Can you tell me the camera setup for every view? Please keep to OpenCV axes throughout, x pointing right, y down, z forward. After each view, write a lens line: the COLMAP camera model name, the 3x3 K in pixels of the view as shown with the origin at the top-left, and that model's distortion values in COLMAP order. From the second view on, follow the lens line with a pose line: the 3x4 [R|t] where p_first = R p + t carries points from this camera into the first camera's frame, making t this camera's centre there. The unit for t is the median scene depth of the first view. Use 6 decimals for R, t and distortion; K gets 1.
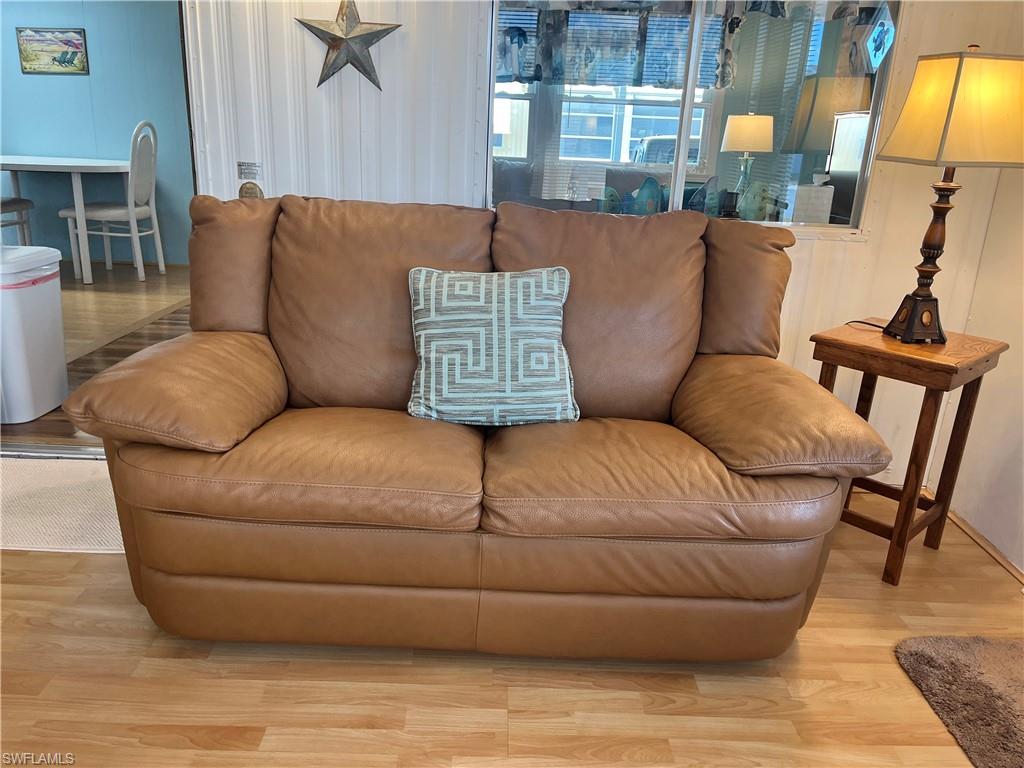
lens RADIAL K [[784.1, 0, 510.2], [0, 784.1, 388.4], [0, 0, 1]] dist [0.063652, -0.083941]
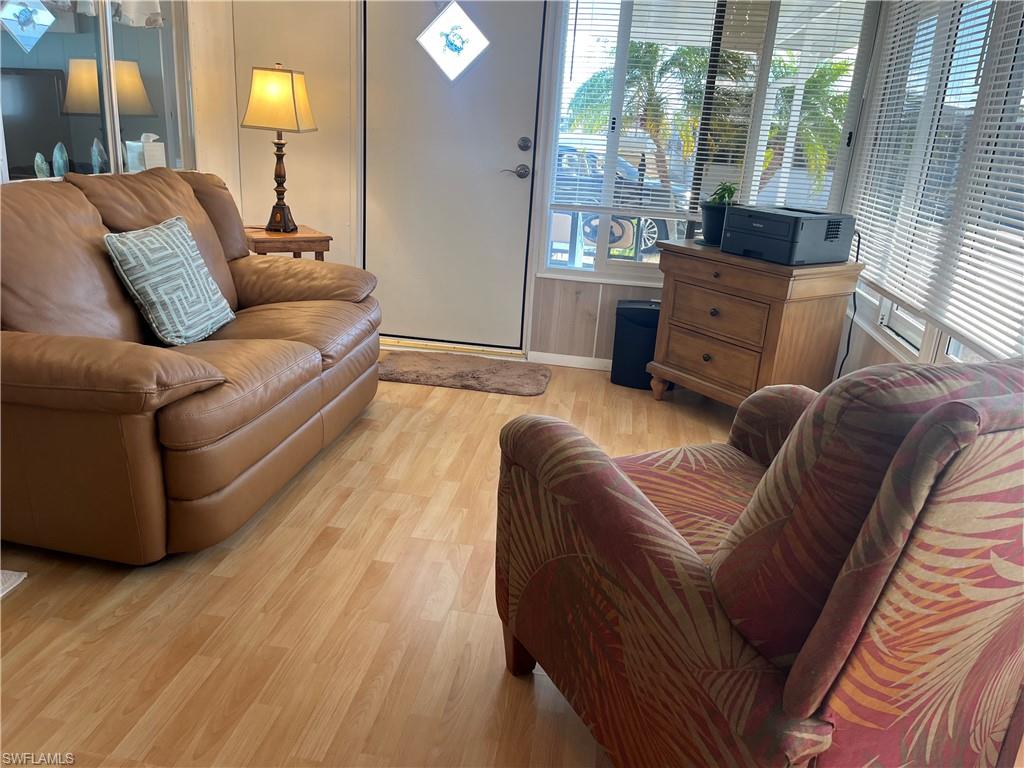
lens RADIAL K [[784.1, 0, 512.6], [0, 784.1, 380.6], [0, 0, 1]] dist [0.063652, -0.083941]
pose [[0.155604, -0.336080, 0.928890, -1.253254], [0.253060, 0.922526, 0.291386, -0.150416], [-0.954855, 0.189724, 0.228598, 0.197674]]
